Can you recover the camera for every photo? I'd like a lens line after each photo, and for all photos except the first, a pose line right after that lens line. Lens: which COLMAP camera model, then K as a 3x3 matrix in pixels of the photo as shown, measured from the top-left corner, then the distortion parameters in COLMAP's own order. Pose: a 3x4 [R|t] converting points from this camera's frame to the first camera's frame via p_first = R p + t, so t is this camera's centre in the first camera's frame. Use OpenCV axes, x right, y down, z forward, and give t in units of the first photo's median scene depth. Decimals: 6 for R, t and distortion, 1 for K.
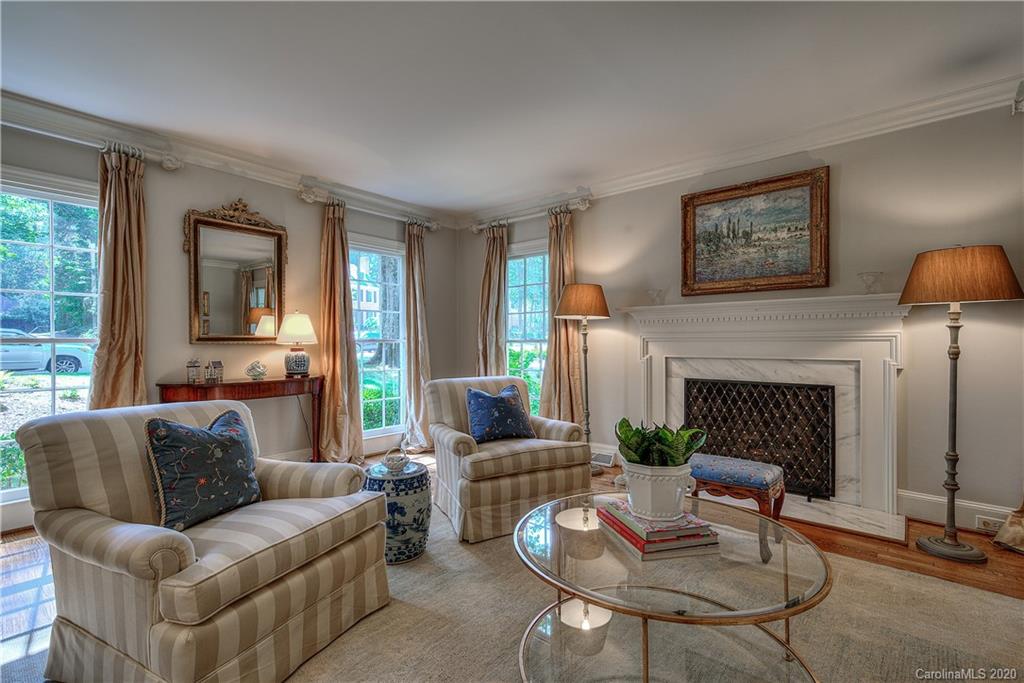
lens RADIAL K [[471.4, 0, 511.8], [0, 471.4, 340.8], [0, 0, 1]] dist [0.005753, 0.001350]
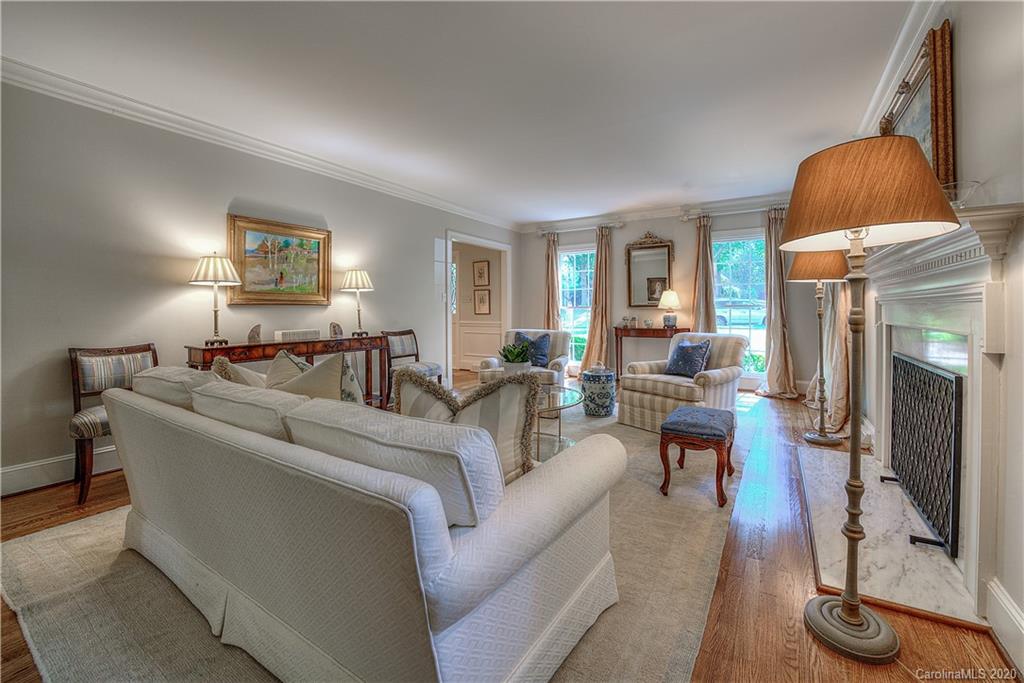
lens RADIAL K [[395.7, 0, 558.3], [0, 395.7, 311.2], [0, 0, 1]] dist [-0.002754, -0.000021]
pose [[0.199097, 0.005395, -0.979965, 0.932068], [0.008970, 0.999933, 0.007327, 0.003133], [0.979939, -0.010249, 0.199036, 0.342200]]
